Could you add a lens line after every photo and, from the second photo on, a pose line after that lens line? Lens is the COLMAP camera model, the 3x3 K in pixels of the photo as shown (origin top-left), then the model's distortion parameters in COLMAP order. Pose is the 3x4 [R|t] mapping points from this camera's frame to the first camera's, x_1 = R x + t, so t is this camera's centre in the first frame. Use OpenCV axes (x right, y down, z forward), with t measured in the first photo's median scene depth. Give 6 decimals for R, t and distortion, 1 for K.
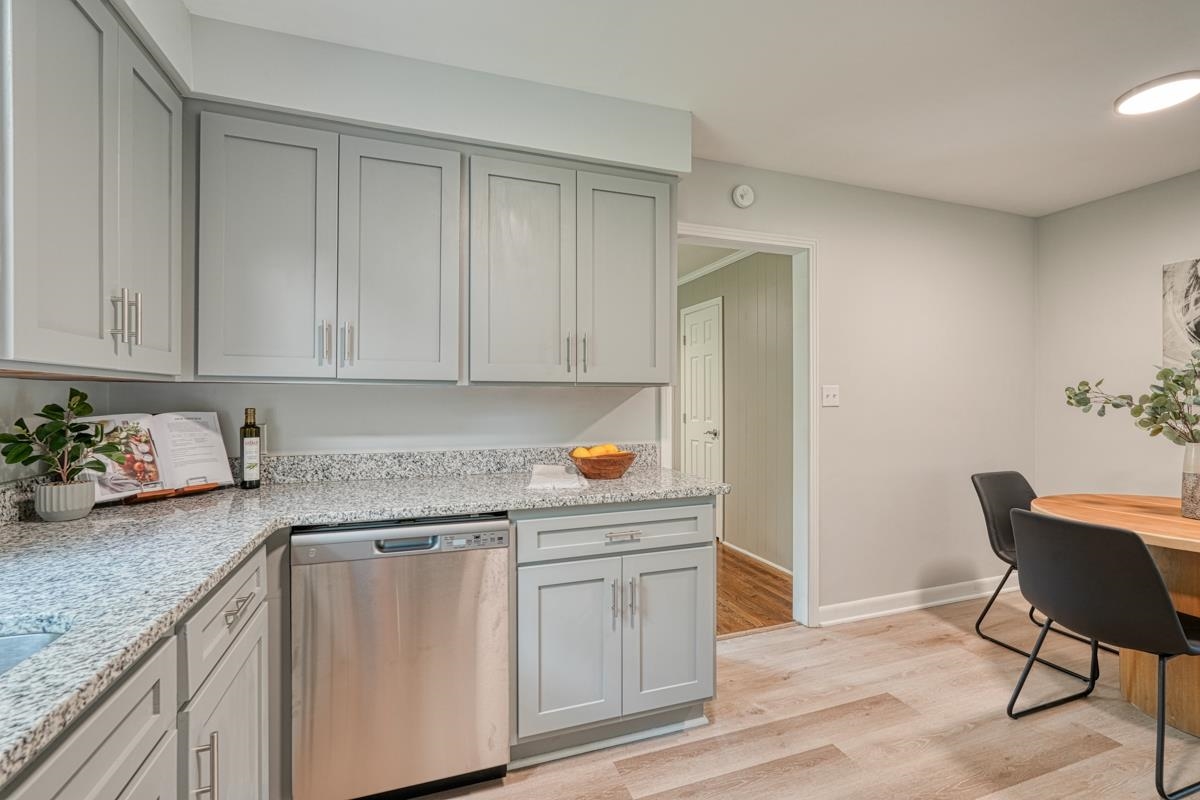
lens RADIAL K [[532.7, 0, 599.4], [0, 532.7, 398.5], [0, 0, 1]] dist [-0.010120, 0.006884]
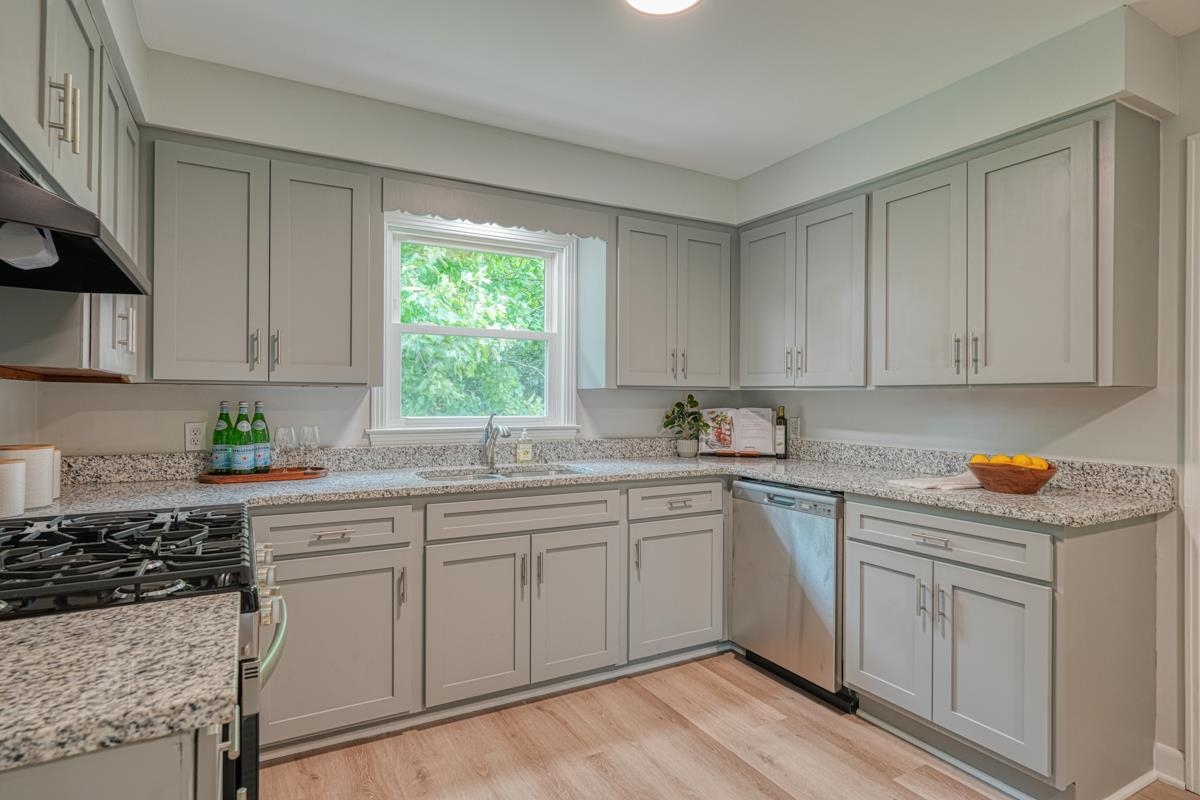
lens RADIAL K [[637.6, 0, 599.5], [0, 637.6, 397.8], [0, 0, 1]] dist [-0.004198, 0.000919]
pose [[0.163764, 0.000075, -0.986499, 0.942482], [-0.006528, 0.999978, -0.001008, -0.000816], [0.986478, 0.006605, 0.163761, 0.162414]]
